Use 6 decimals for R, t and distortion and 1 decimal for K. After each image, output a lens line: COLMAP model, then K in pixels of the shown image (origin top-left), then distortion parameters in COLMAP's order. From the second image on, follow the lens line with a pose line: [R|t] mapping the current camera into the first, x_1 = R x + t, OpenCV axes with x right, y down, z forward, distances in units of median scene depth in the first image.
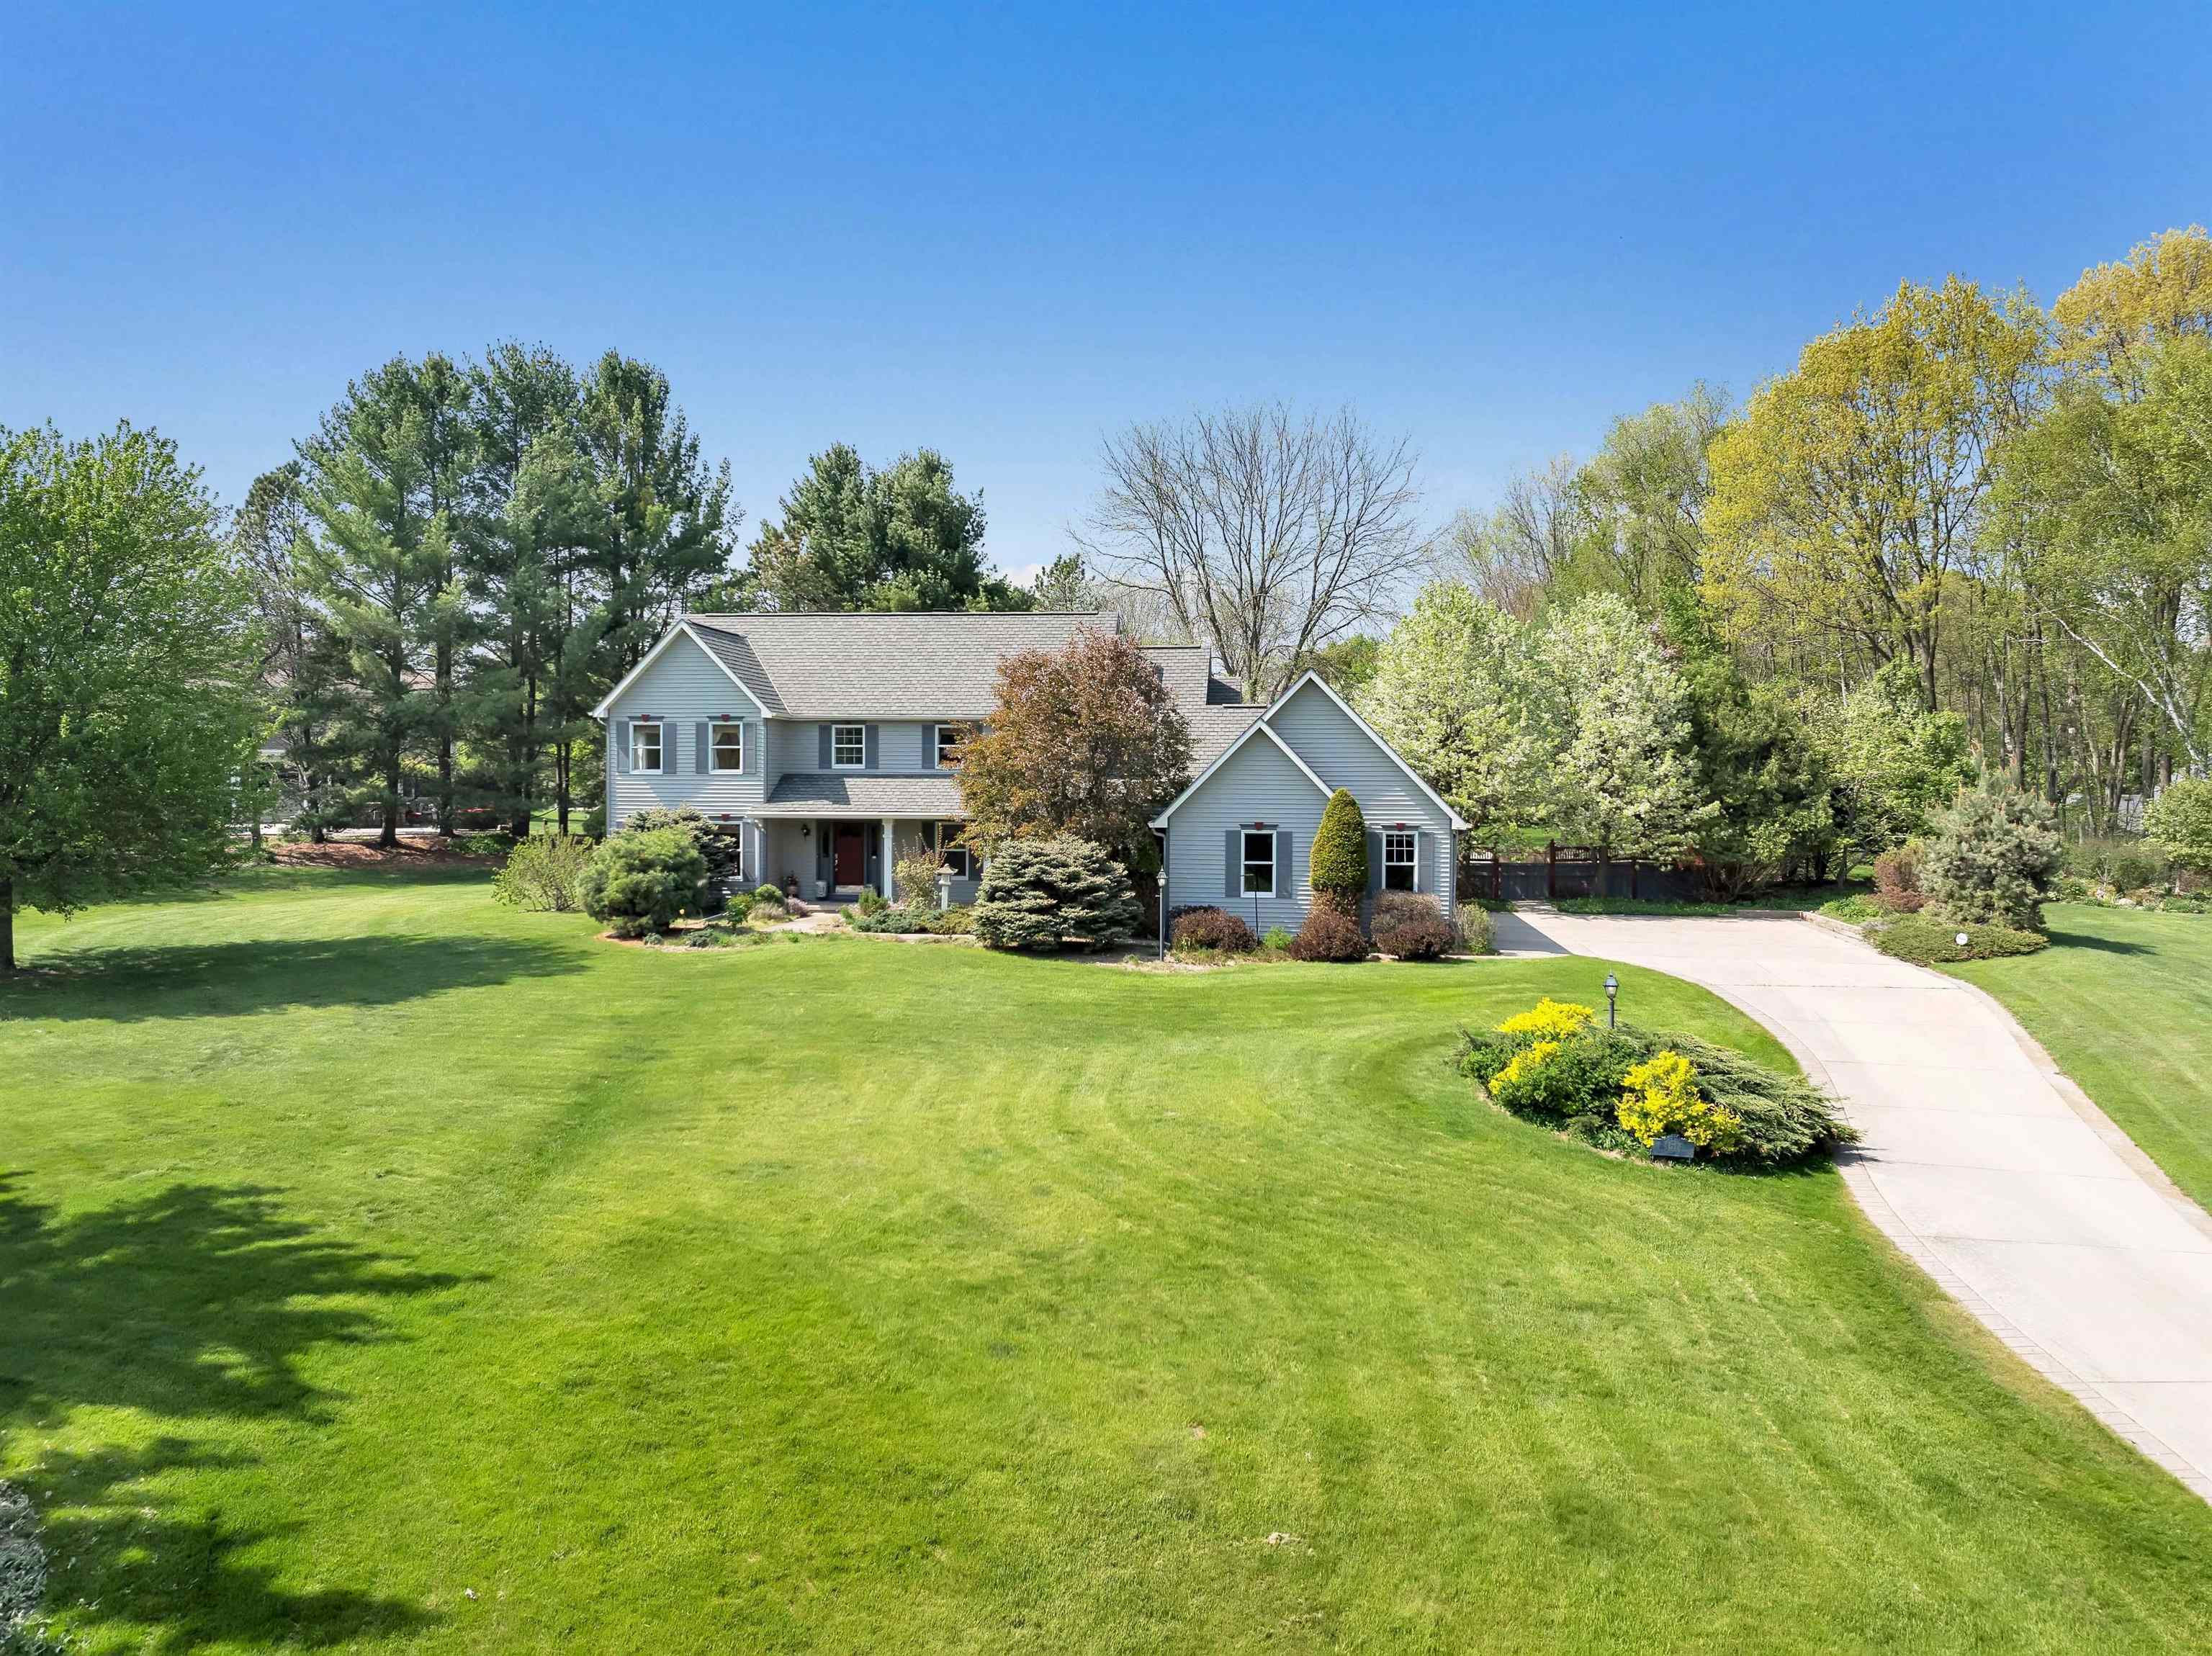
lens RADIAL K [[1544.7, 0, 1106.8], [0, 1544.7, 833.7], [0, 0, 1]] dist [-0.039287, 0.004873]
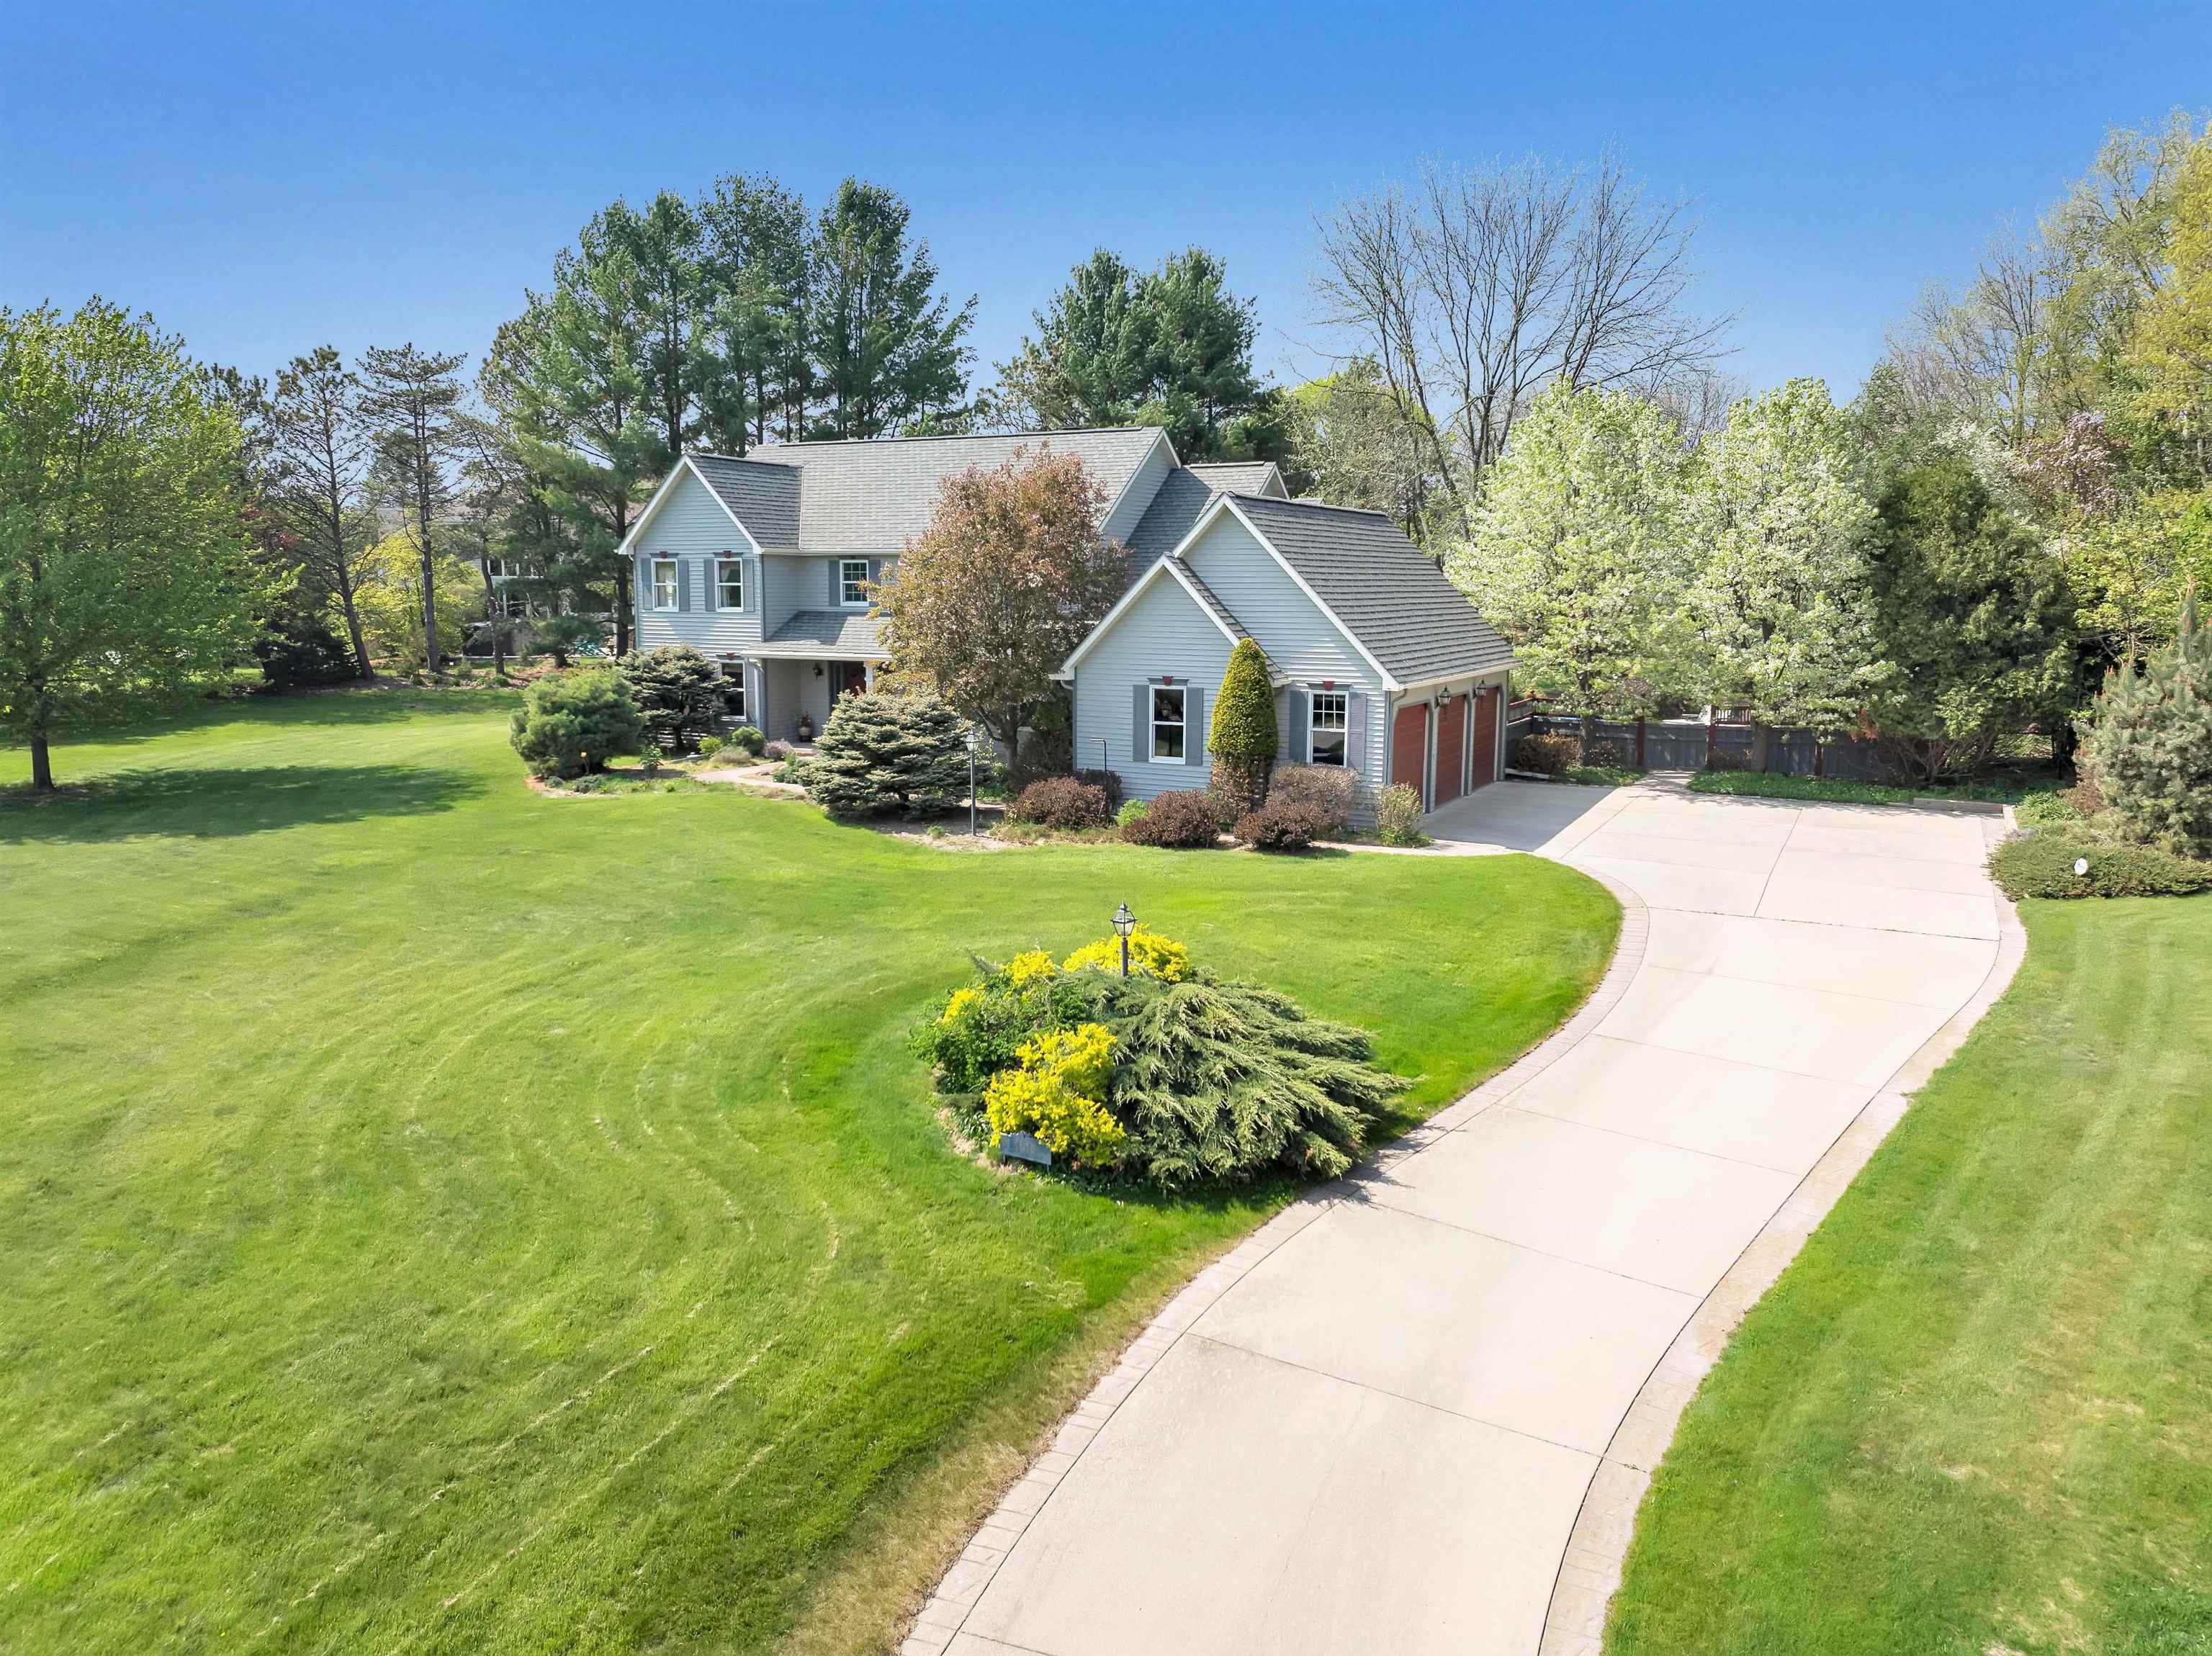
lens RADIAL K [[1544.7, 0, 1111.1], [0, 1544.7, 813.9], [0, 0, 1]] dist [-0.039287, 0.004873]
pose [[0.934410, 0.053323, -0.352185, 0.370564], [-0.015647, 0.993922, 0.108970, -0.024006], [0.355855, -0.096312, 0.929565, 0.179377]]
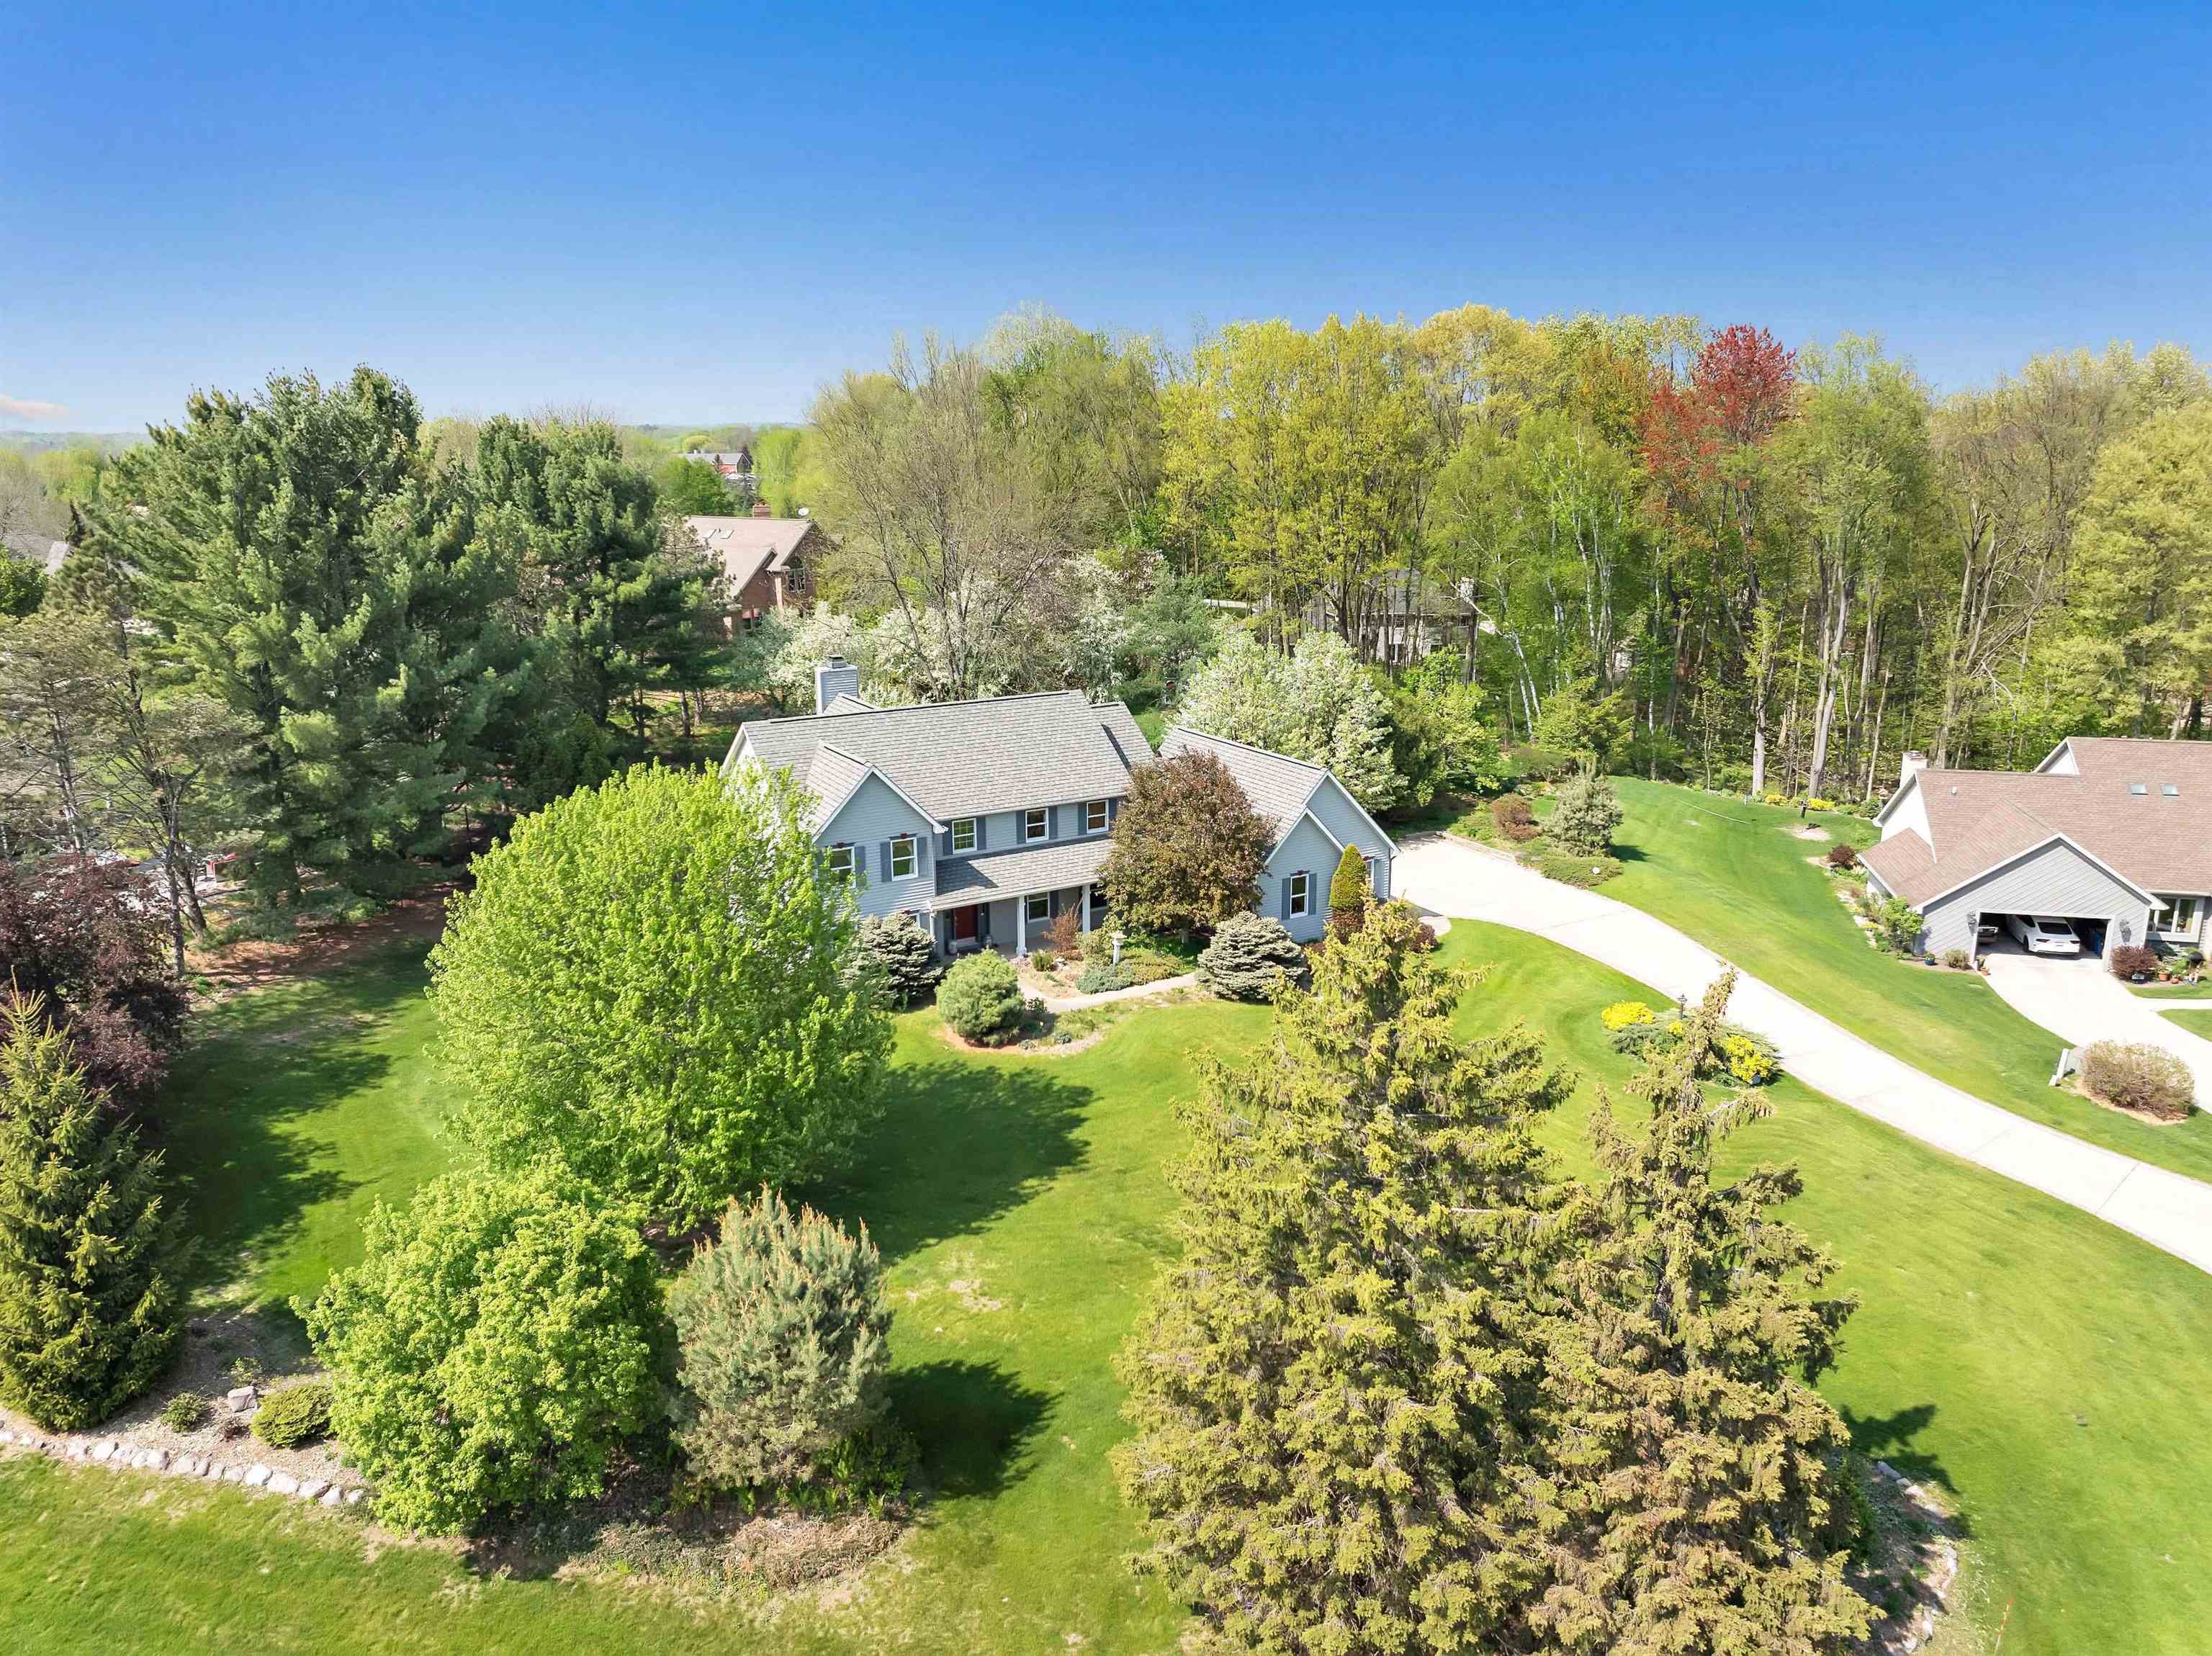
lens RADIAL K [[1544.7, 0, 1115.4], [0, 1544.7, 830.5], [0, 0, 1]] dist [-0.039287, 0.004873]
pose [[0.809198, -0.157360, 0.566071, -0.915936], [0.042643, 0.976655, 0.210540, -0.378017], [-0.585986, -0.146229, 0.797018, -0.126419]]
